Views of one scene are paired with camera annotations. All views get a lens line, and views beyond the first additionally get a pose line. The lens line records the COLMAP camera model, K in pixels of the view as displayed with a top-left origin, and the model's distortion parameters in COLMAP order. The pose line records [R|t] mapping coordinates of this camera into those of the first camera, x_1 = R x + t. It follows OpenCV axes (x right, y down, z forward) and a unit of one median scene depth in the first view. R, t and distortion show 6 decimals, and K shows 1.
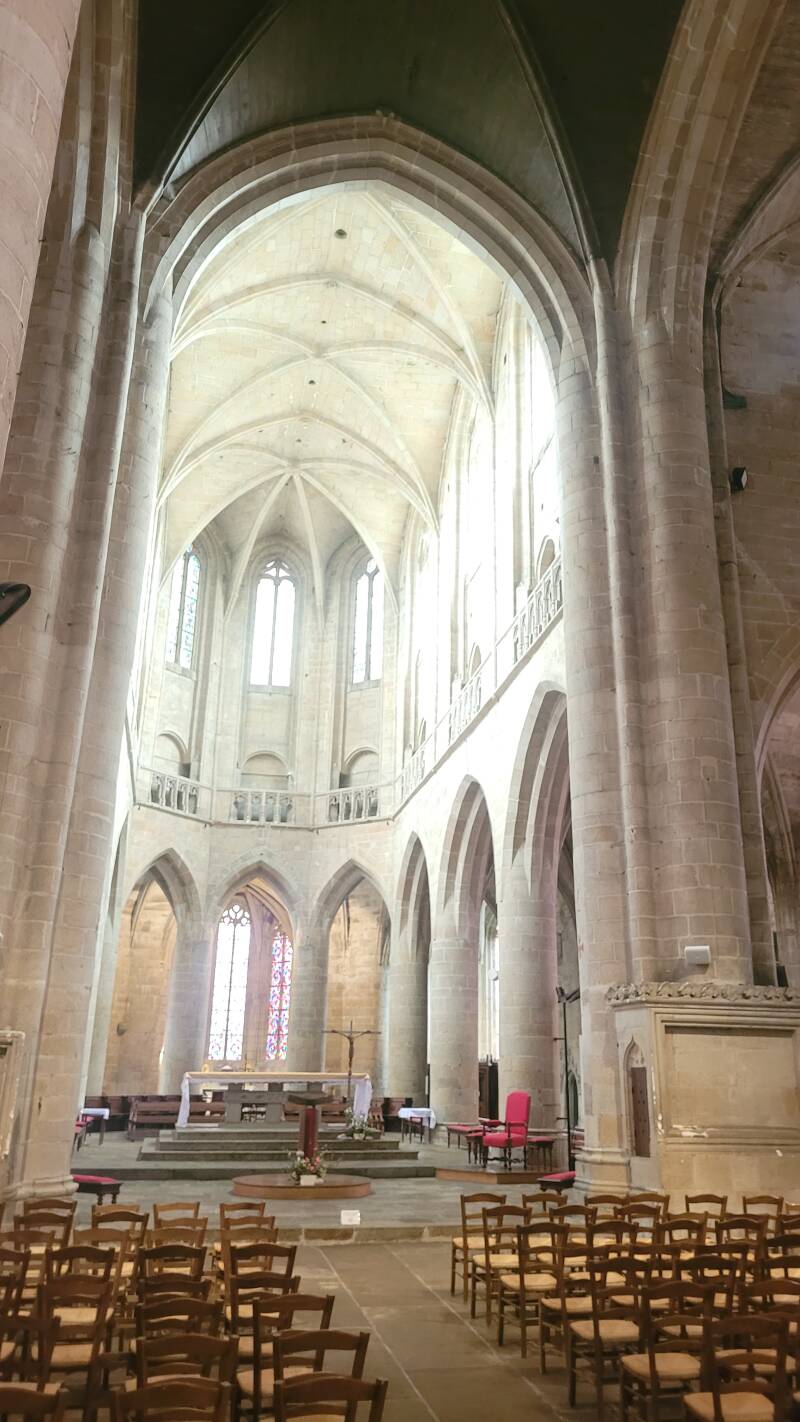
lens RADIAL K [[1076.7, 0, 407.2], [0, 1076.7, 679.2], [0, 0, 1]] dist [0.030336, -0.003649]
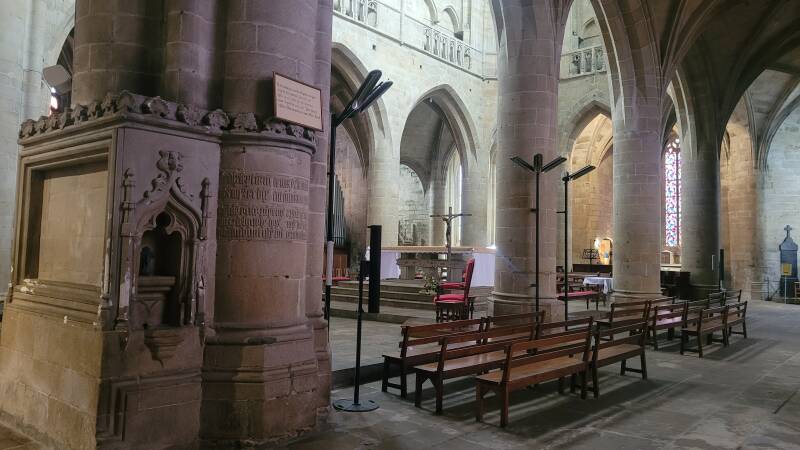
lens RADIAL K [[605.8, 0, 399.0], [0, 605.8, 205.6], [0, 0, 1]] dist [0.030336, -0.003649]
pose [[0.612250, -0.061462, -0.788272, 0.265082], [0.260492, 0.956993, 0.127707, 0.121690], [0.746521, -0.283527, 0.601929, 0.310572]]
